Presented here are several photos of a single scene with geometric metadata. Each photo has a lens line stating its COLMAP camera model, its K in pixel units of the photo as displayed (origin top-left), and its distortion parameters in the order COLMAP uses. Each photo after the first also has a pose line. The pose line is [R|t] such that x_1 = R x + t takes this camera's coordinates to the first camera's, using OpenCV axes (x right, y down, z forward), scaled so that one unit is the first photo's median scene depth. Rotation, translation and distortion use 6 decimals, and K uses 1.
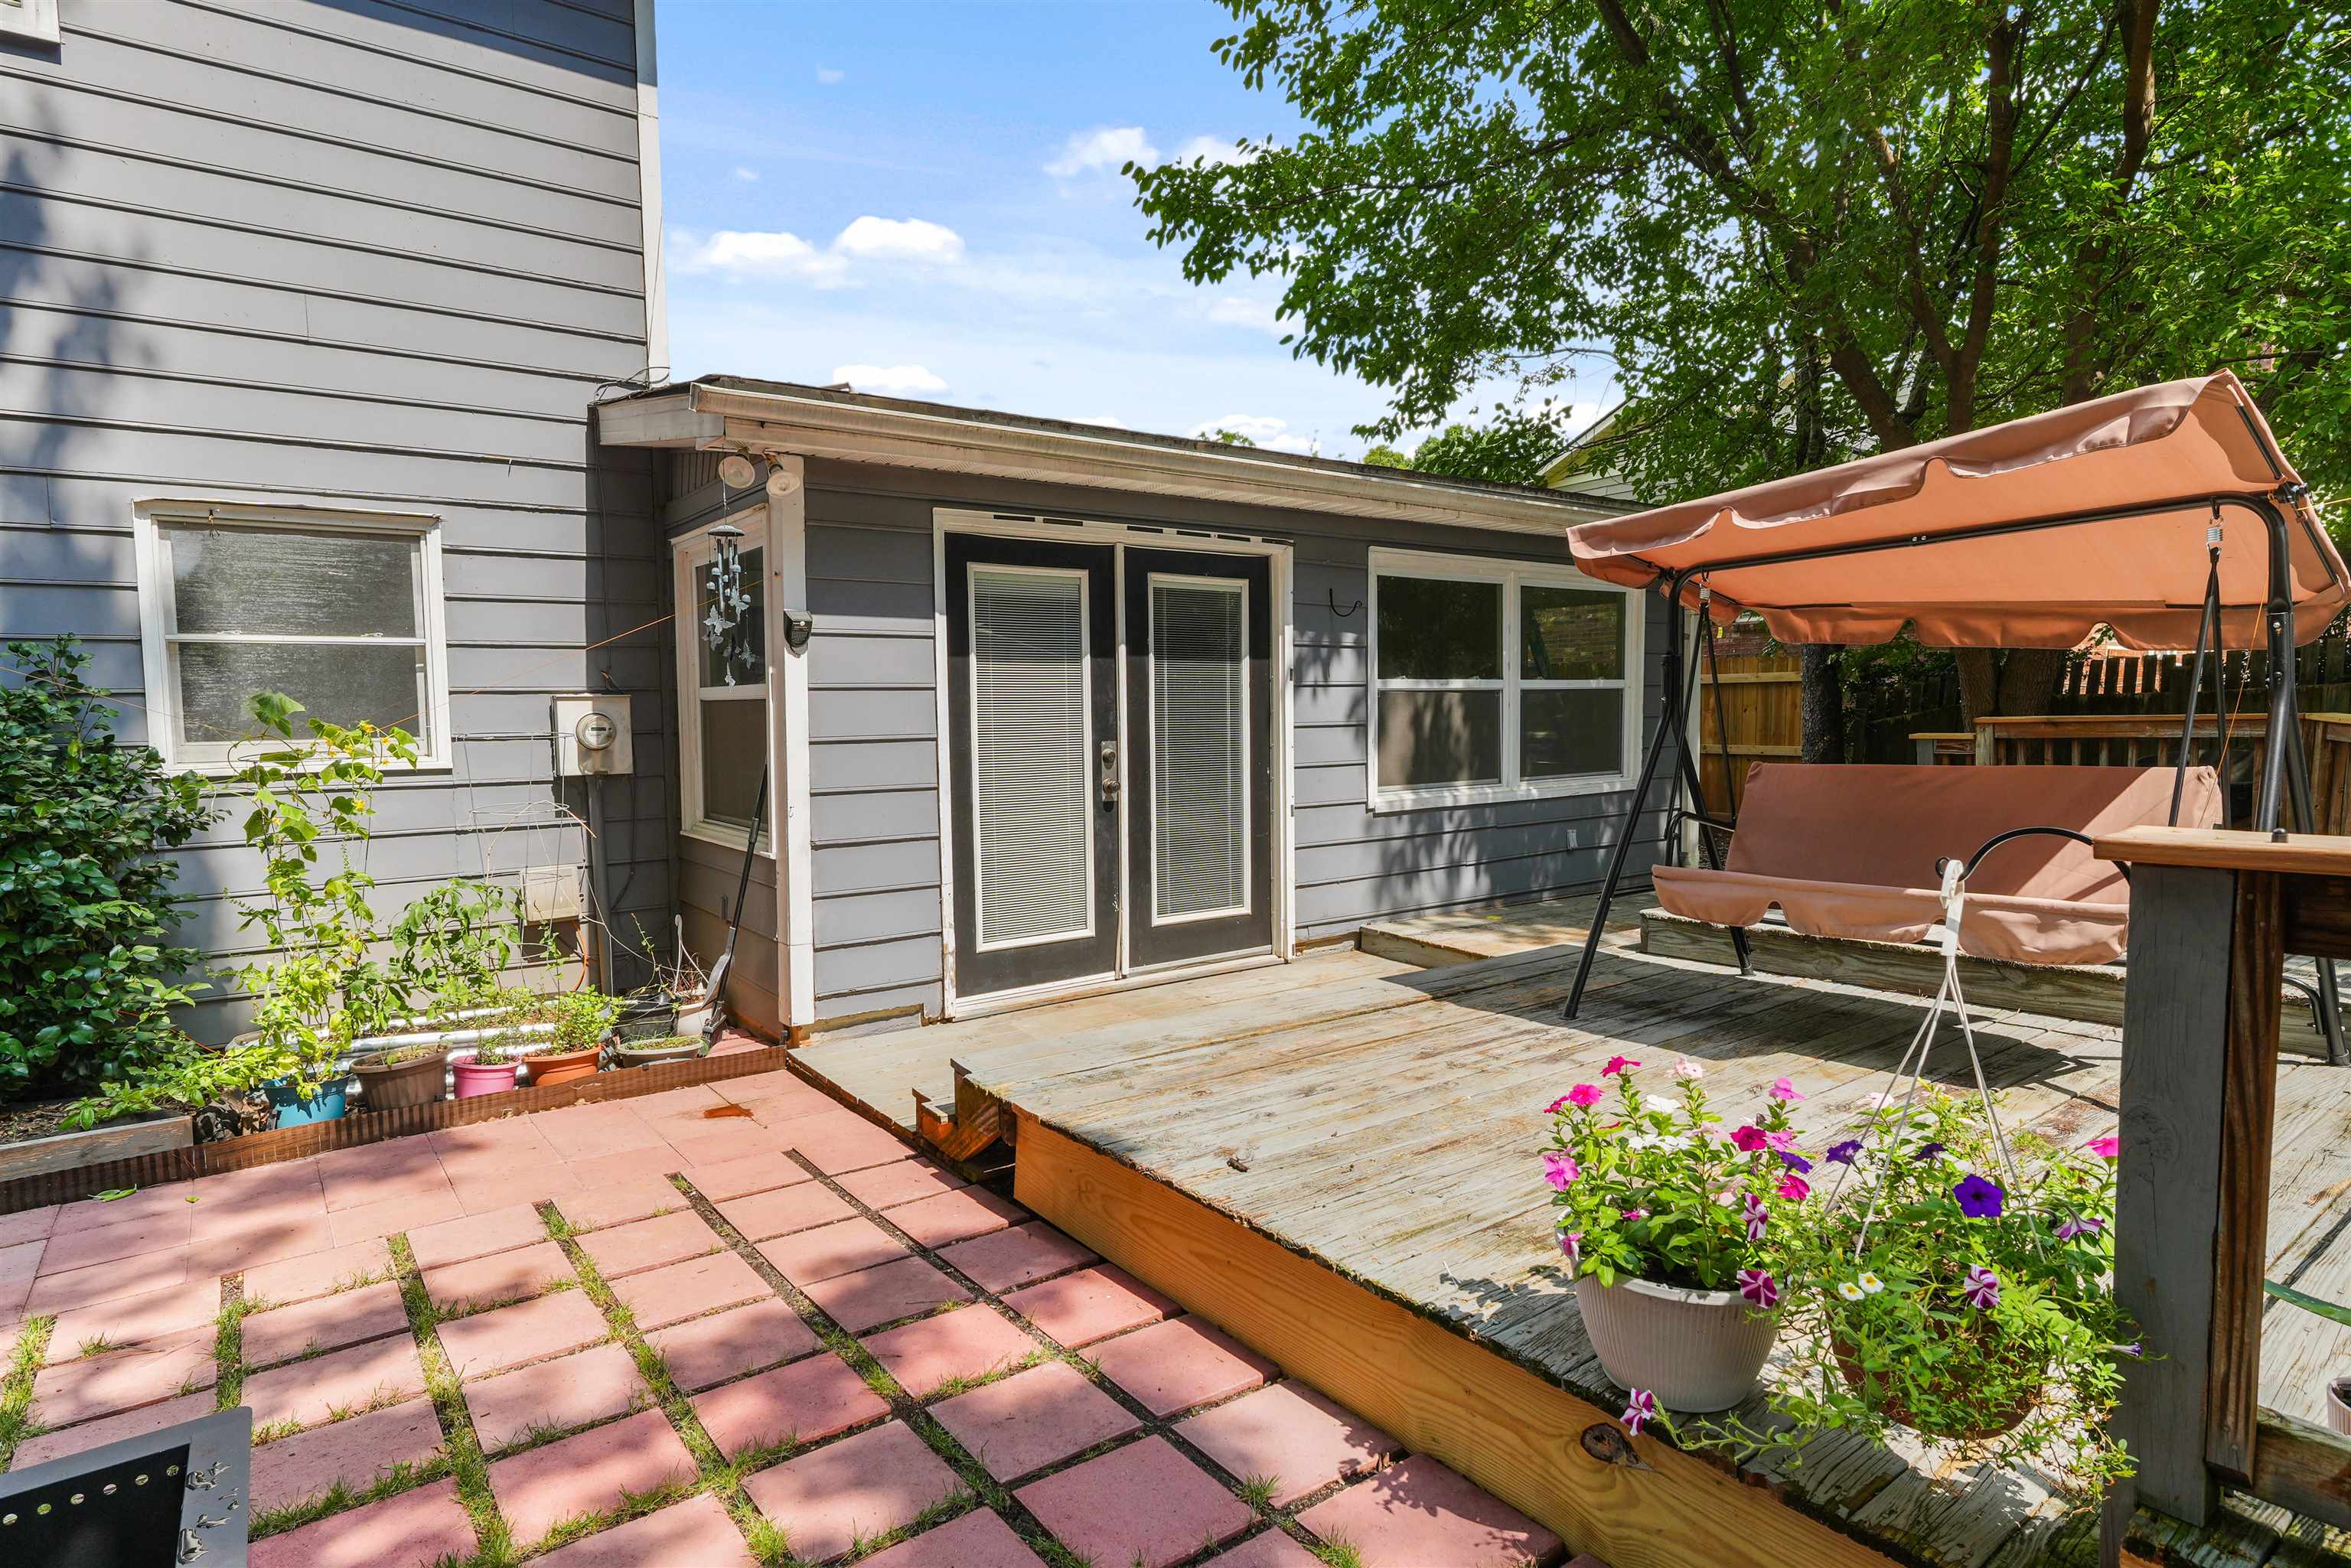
lens RADIAL K [[1252.0, 0, 1170.9], [0, 1252.0, 799.3], [0, 0, 1]] dist [0.000780, 0.000748]
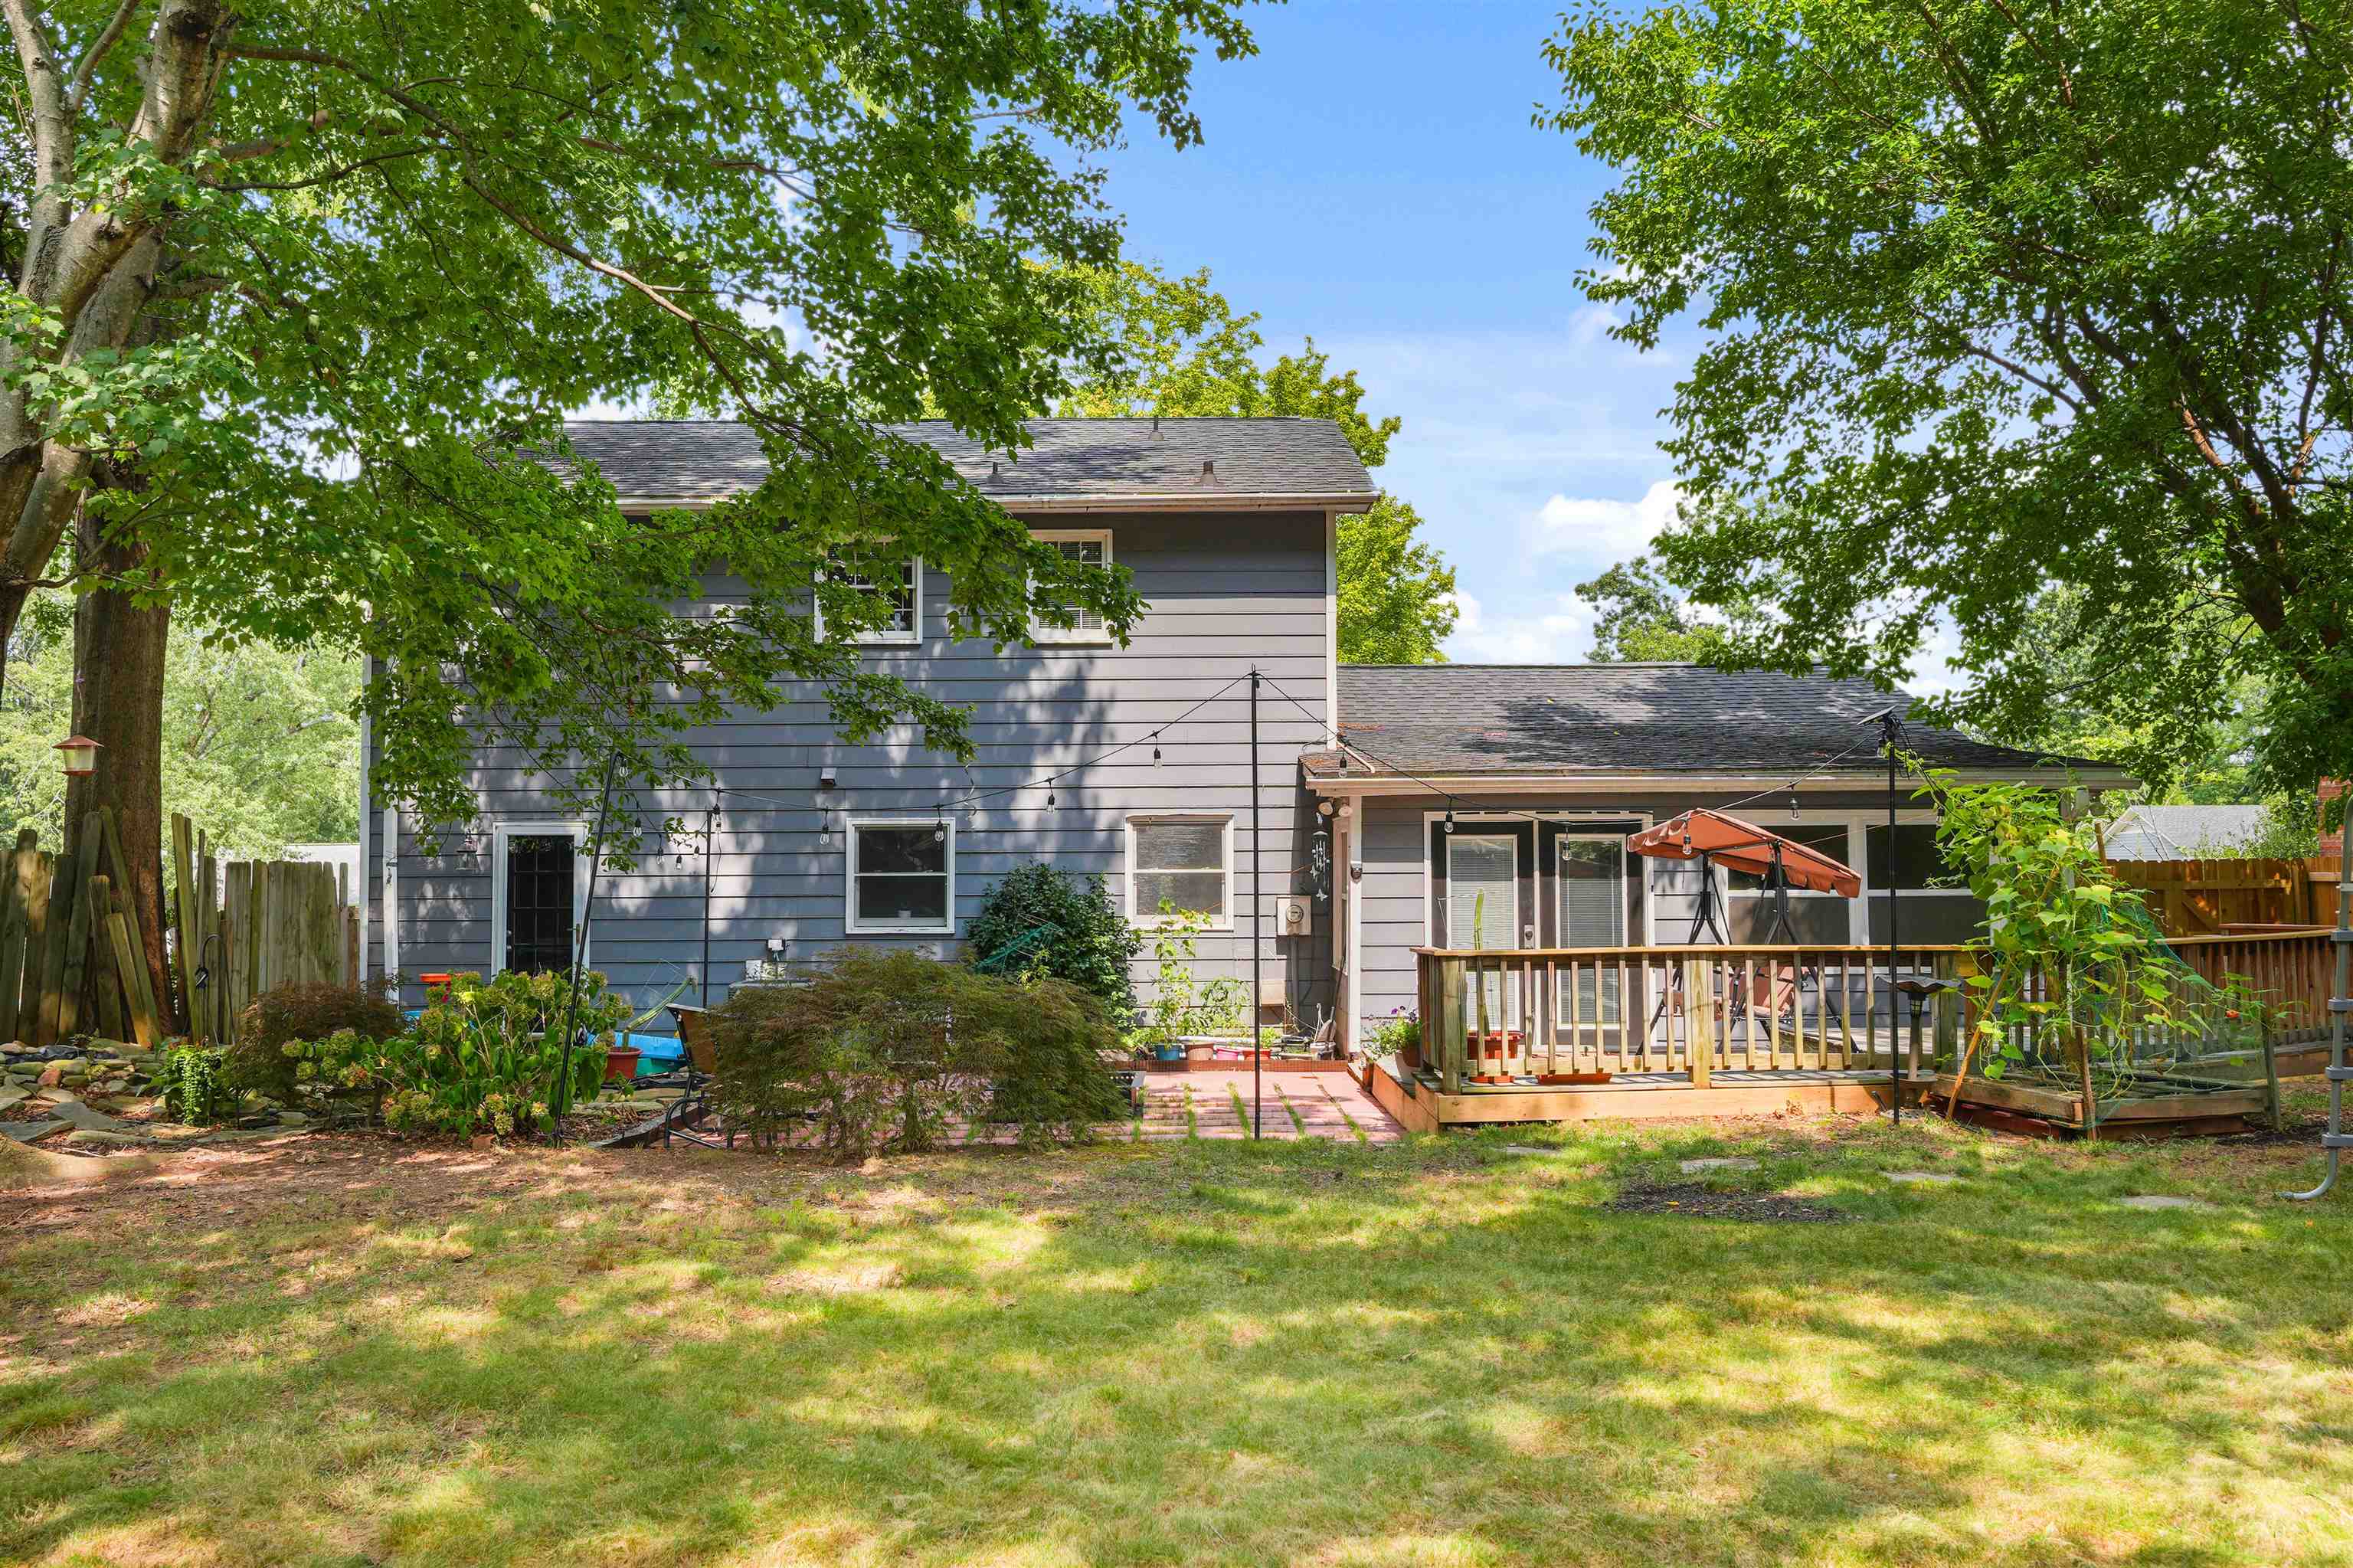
lens RADIAL K [[1727.1, 0, 1167.1], [0, 1727.1, 728.0], [0, 0, 1]] dist [-0.010482, -0.008744]
pose [[0.804812, -0.040238, -0.592165, 1.063812], [-0.051416, 0.989222, -0.137098, 0.043591], [0.591299, 0.140785, 0.794069, -1.416868]]
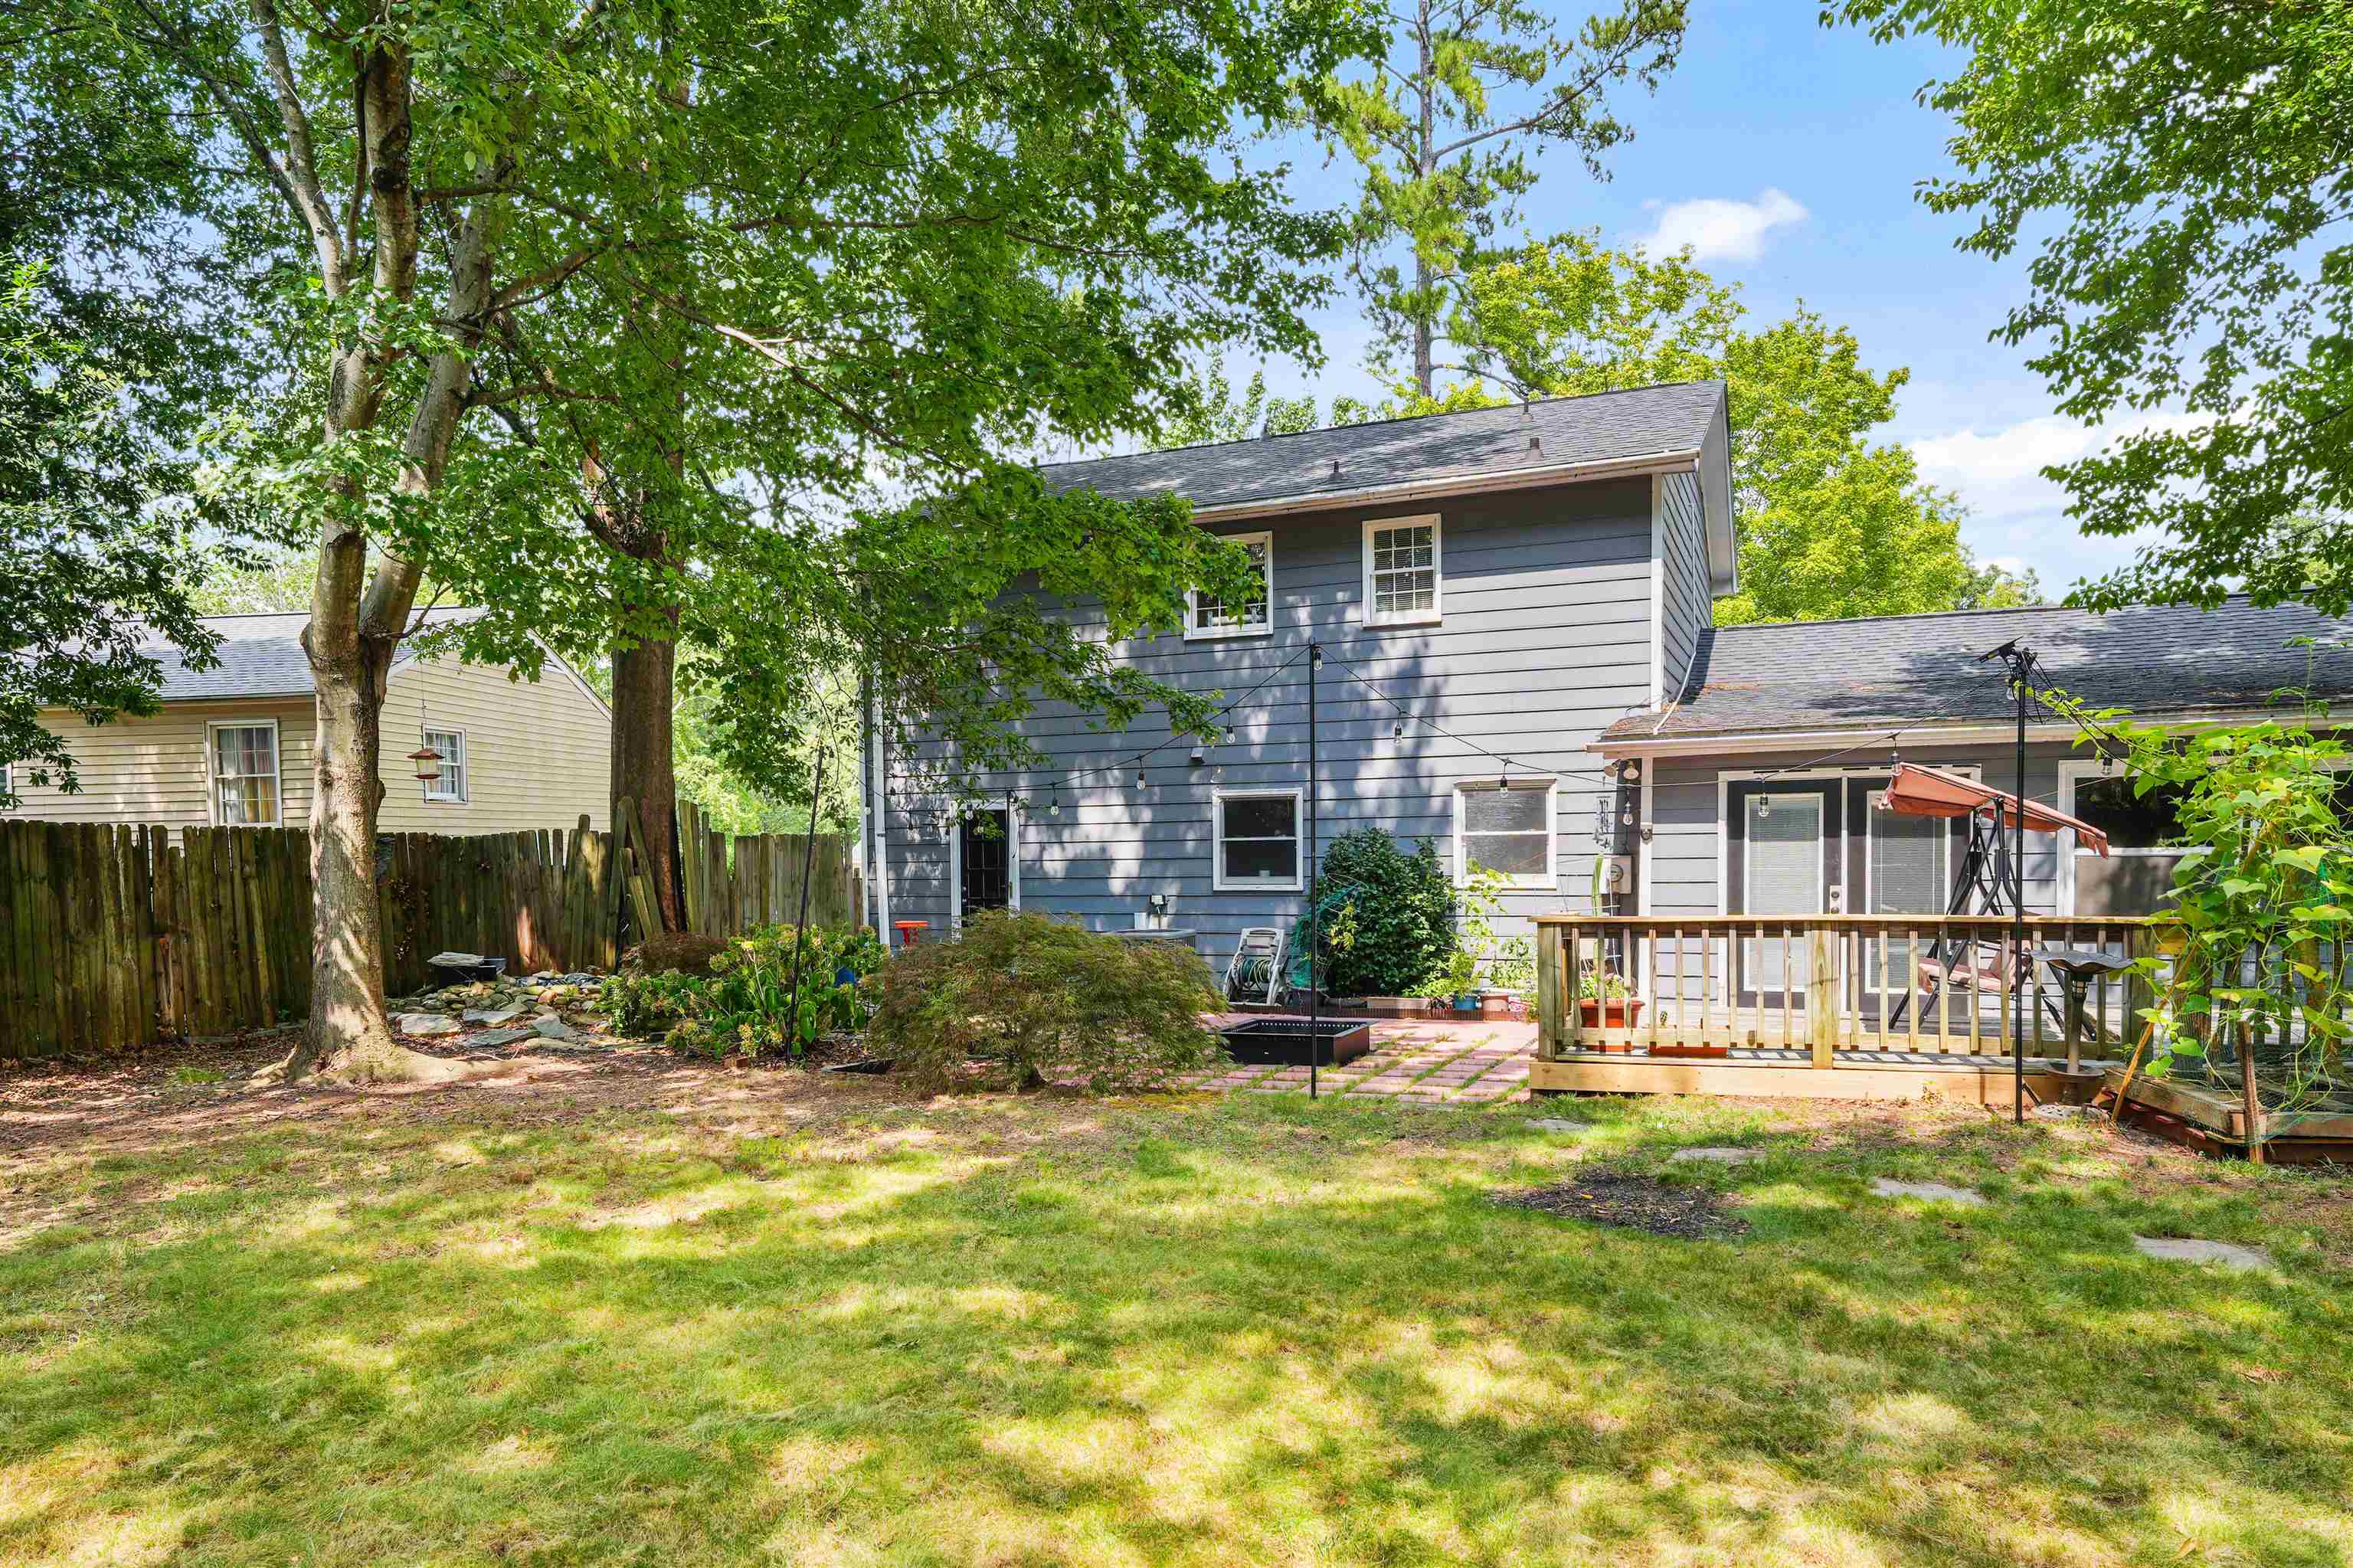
lens RADIAL K [[1465.1, 0, 1172.8], [0, 1465.1, 852.7], [0, 0, 1]] dist [-0.007280, -0.001214]
pose [[0.512999, 0.013233, -0.858287, 1.294154], [-0.054985, 0.998334, -0.017472, -0.003550], [0.856626, 0.056156, 0.512872, -0.924052]]
